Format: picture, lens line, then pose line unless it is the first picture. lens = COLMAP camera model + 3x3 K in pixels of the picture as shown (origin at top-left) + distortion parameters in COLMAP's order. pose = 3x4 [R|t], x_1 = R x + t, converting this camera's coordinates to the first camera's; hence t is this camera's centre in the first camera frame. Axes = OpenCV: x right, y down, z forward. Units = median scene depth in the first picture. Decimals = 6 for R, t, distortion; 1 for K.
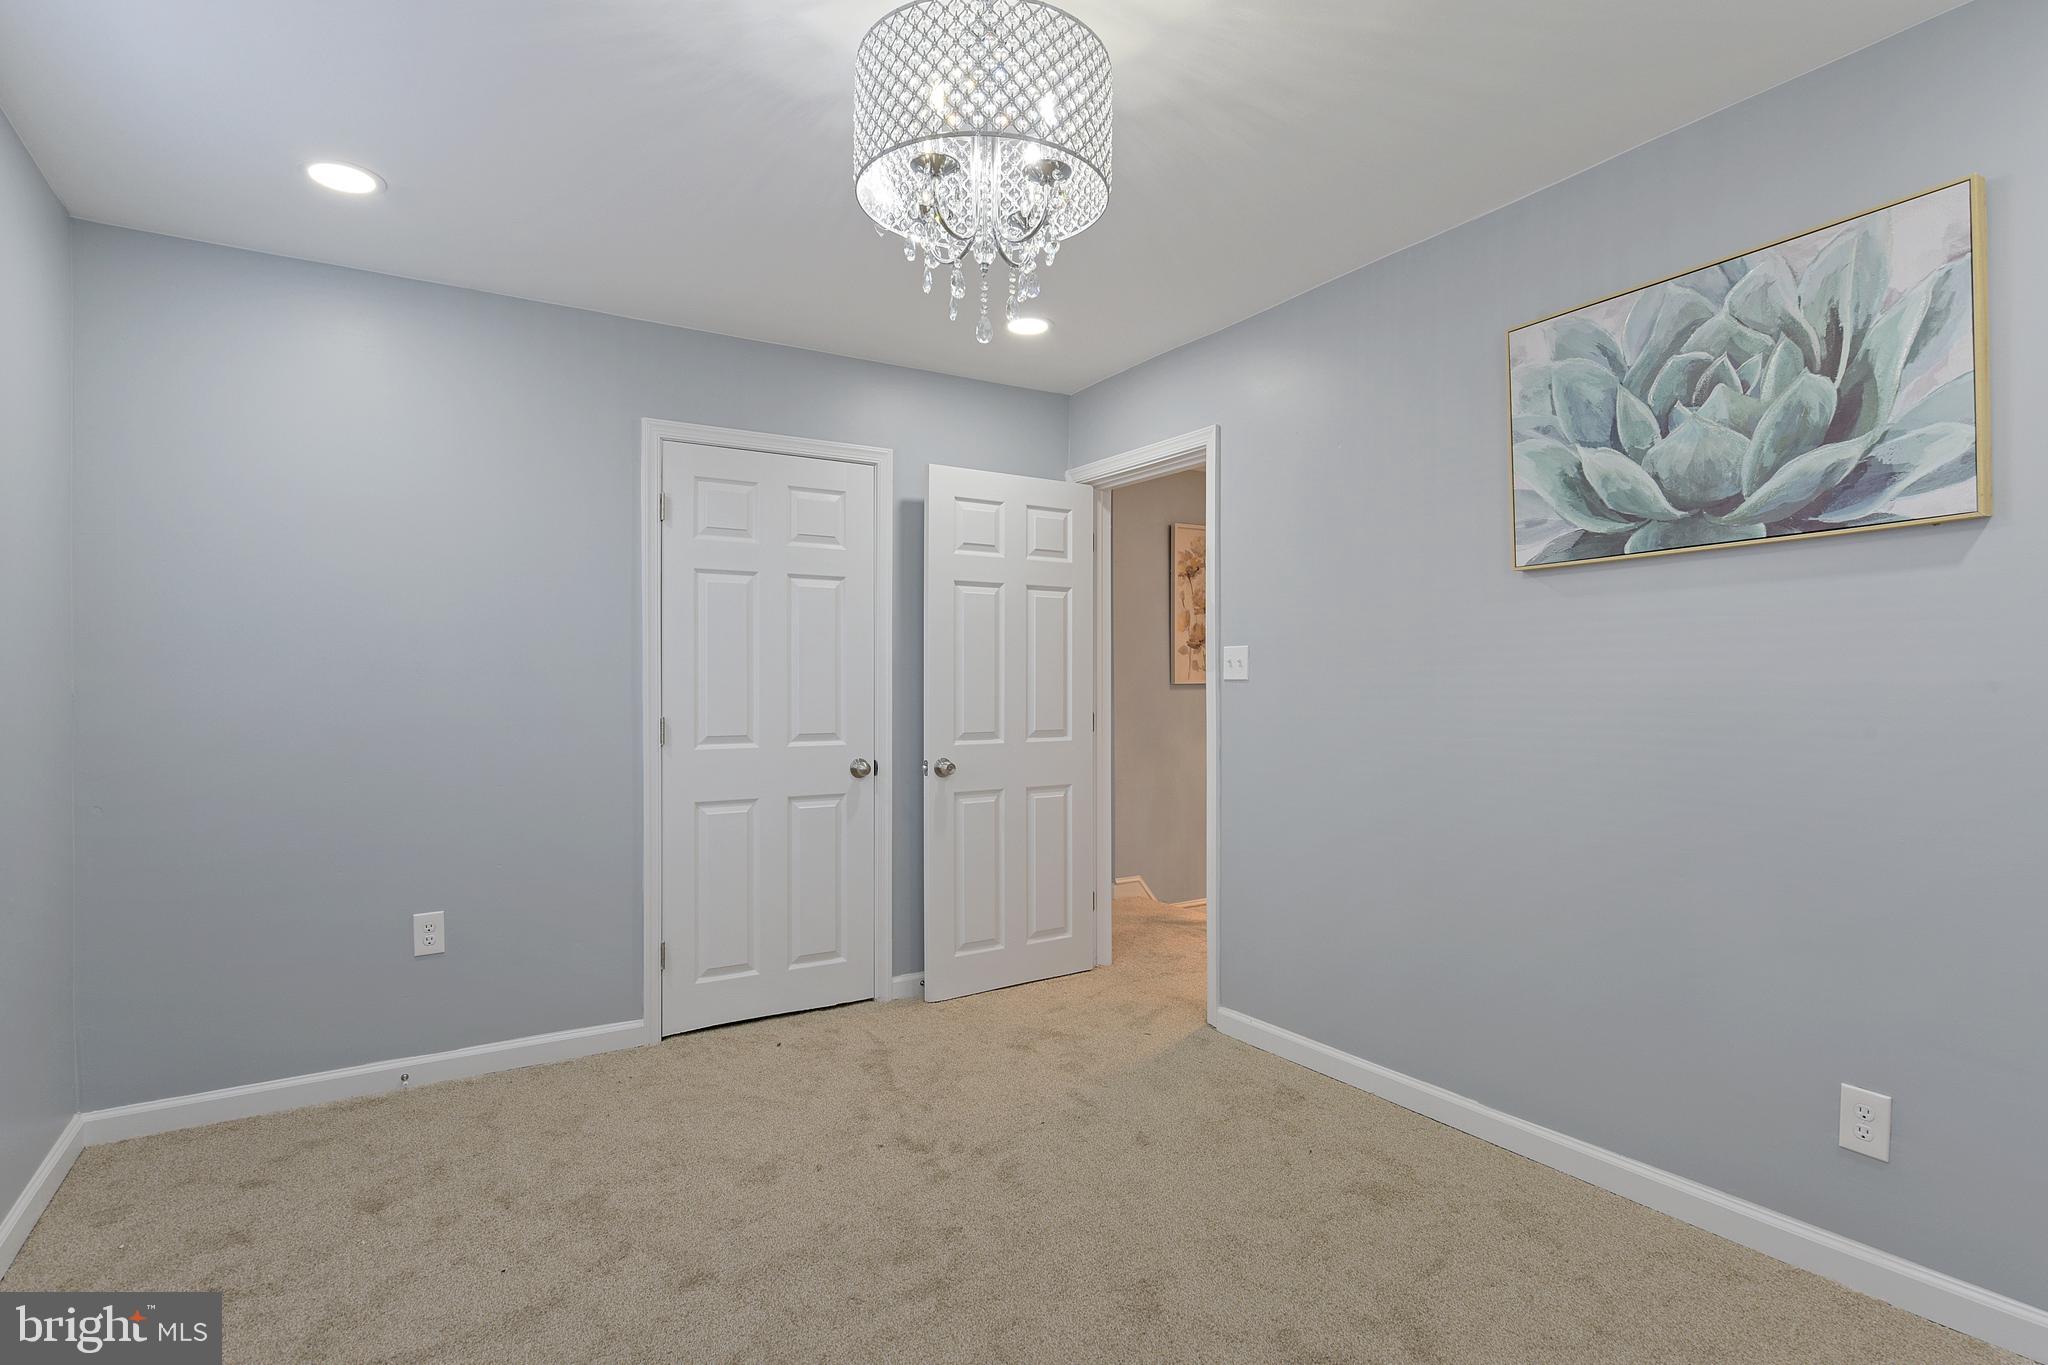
lens RADIAL K [[1041.1, 0, 1026.6], [0, 1041.1, 692.6], [0, 0, 1]] dist [-0.004974, 0.000896]
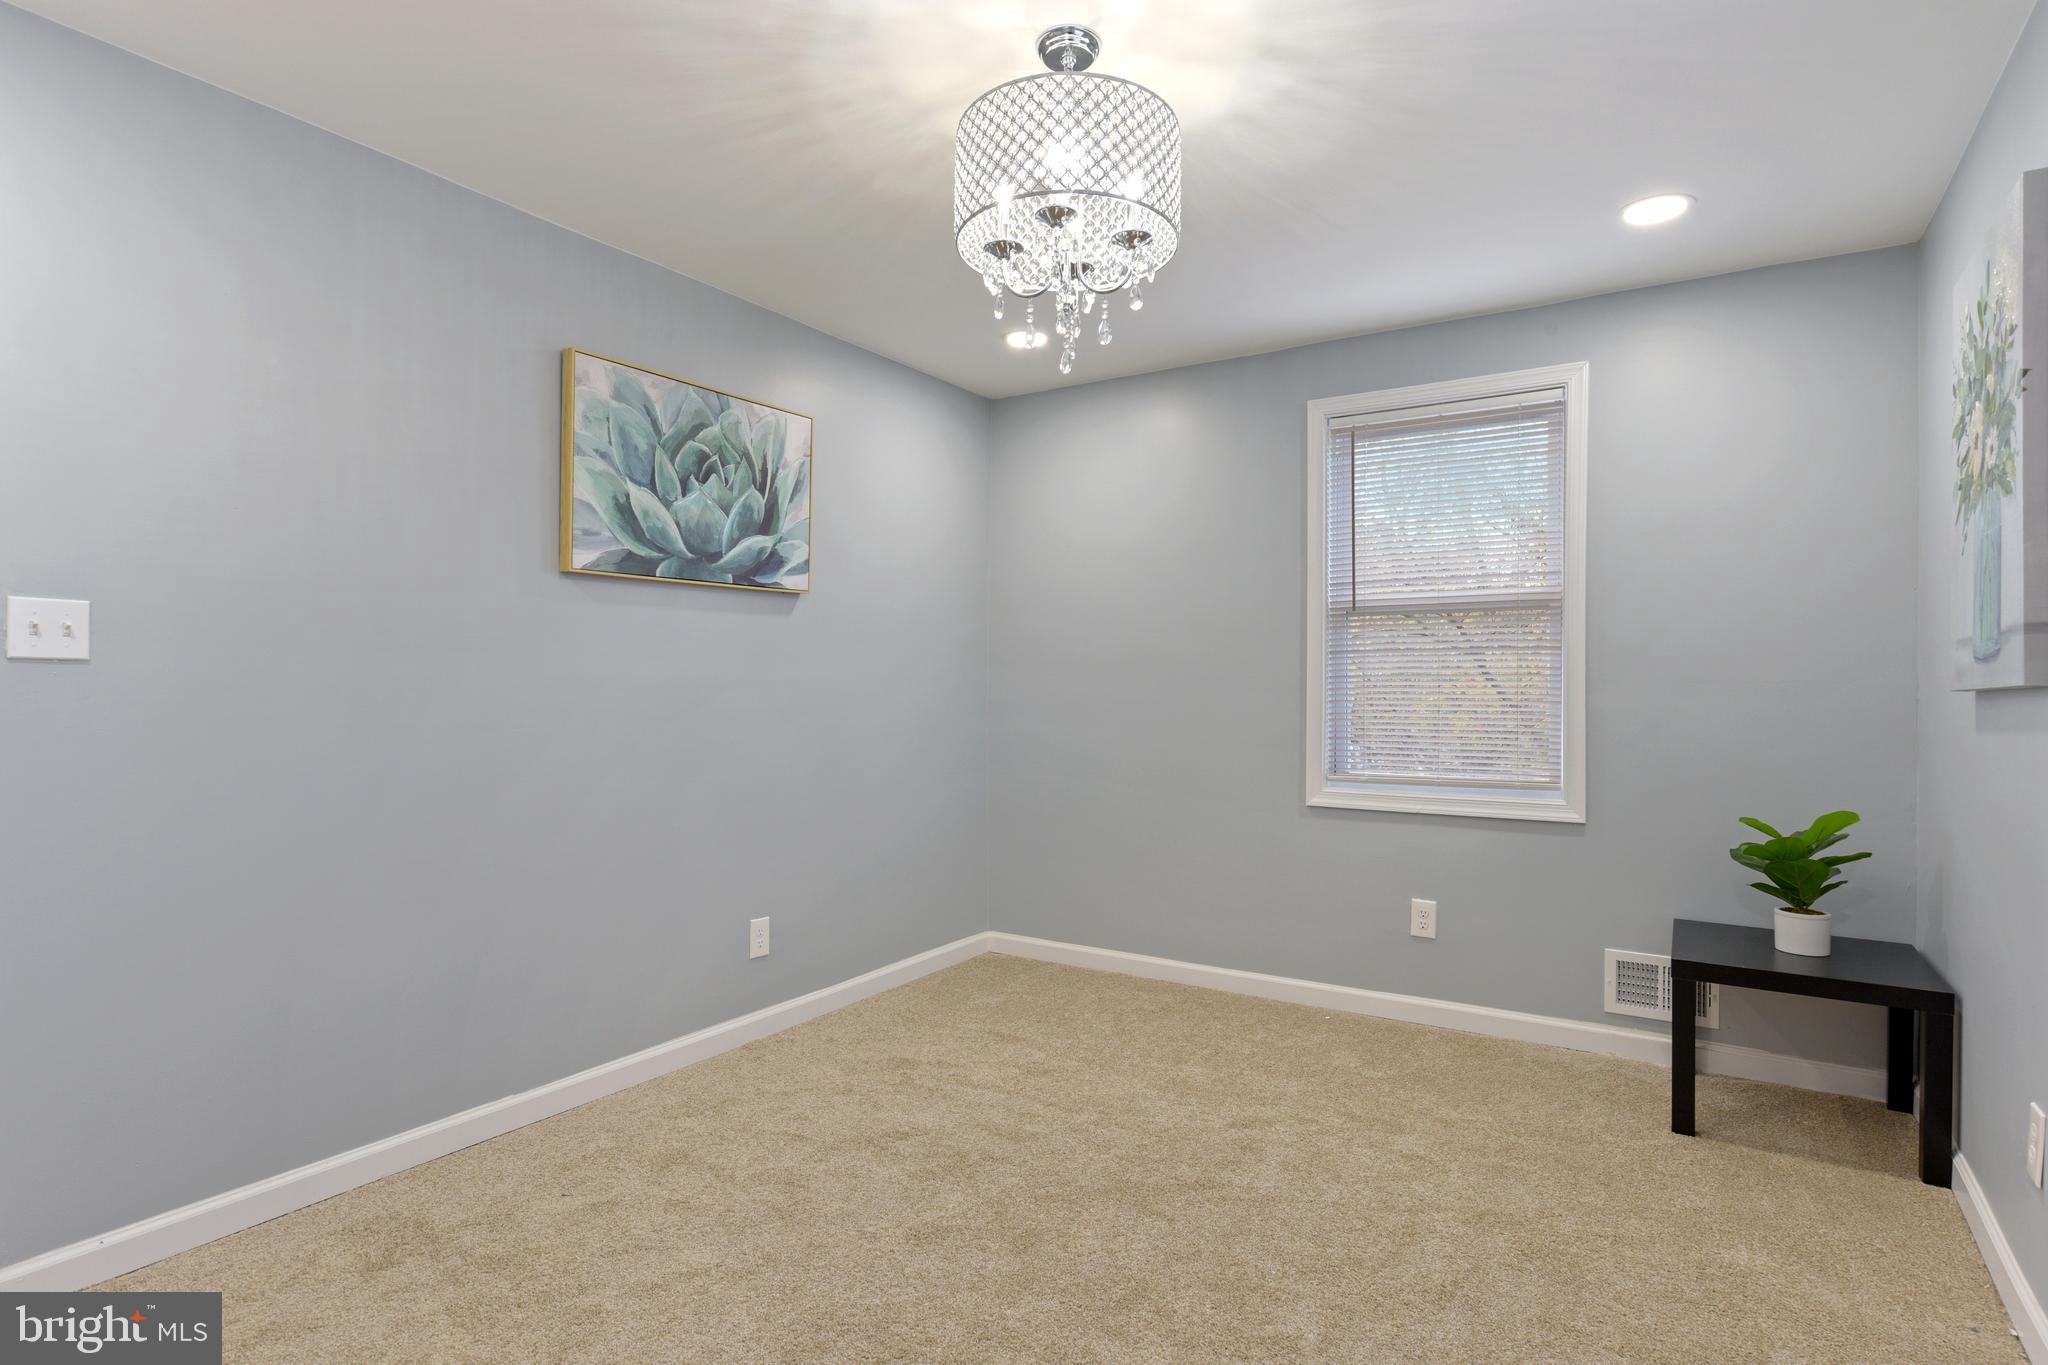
lens RADIAL K [[1041.1, 0, 1026.6], [0, 1041.1, 692.6], [0, 0, 1]] dist [-0.004974, 0.000896]
pose [[-0.424232, -0.001160, 0.905553, -0.814804], [0.002074, 0.999995, 0.002253, 0.008781], [-0.905551, 0.002834, -0.424227, 1.175972]]
